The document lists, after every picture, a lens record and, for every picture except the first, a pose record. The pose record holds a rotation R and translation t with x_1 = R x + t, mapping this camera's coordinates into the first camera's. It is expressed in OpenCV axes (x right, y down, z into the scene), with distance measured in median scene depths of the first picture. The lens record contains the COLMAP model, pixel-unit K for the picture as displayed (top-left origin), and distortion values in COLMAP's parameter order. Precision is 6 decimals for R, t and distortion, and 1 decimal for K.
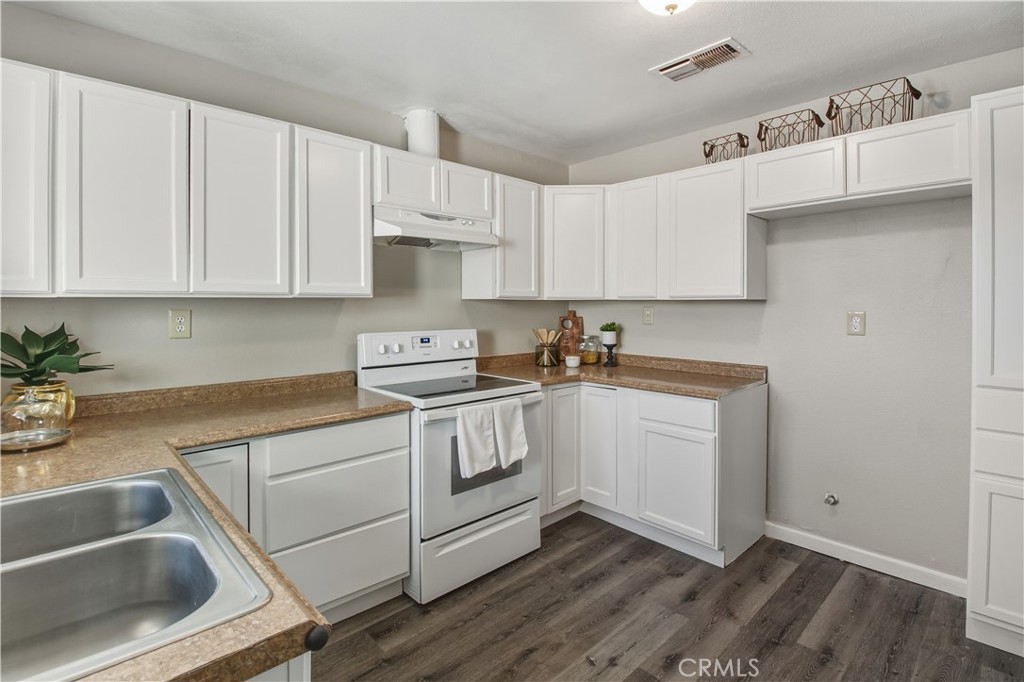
lens RADIAL K [[494.2, 0, 517.4], [0, 494.2, 316.8], [0, 0, 1]] dist [0.000948, -0.000260]
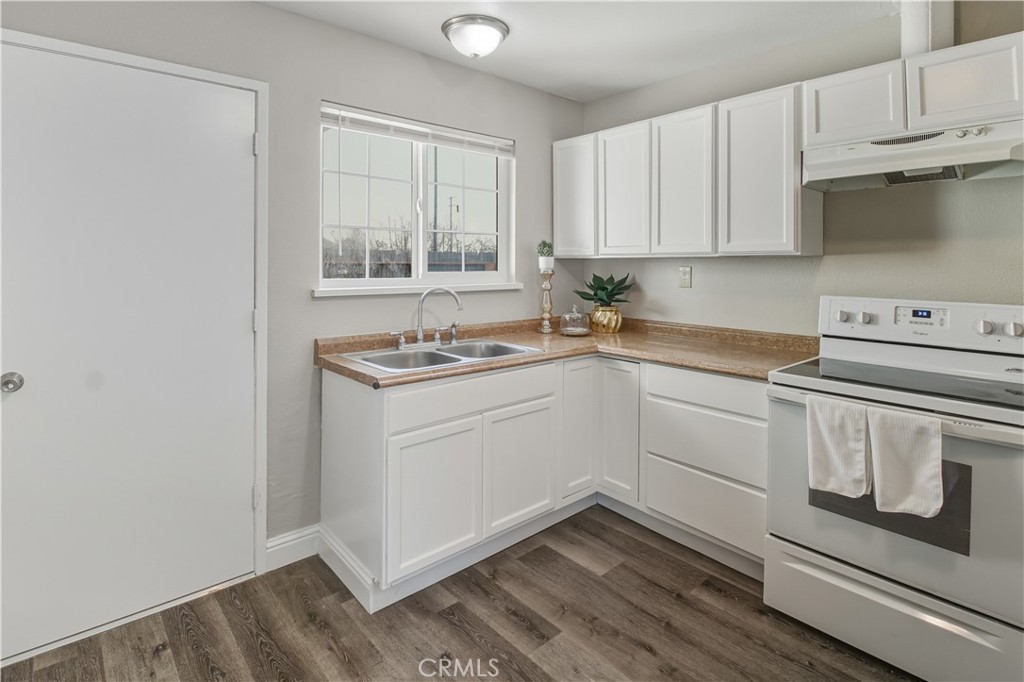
lens RADIAL K [[514.1, 0, 515.3], [0, 514.1, 268.1], [0, 0, 1]] dist [-0.003565, -0.001298]
pose [[-0.034558, 0.011126, -0.999341, 0.694807], [-0.027828, 0.999540, 0.012091, -0.012566], [0.999015, 0.028227, -0.034232, 0.543894]]
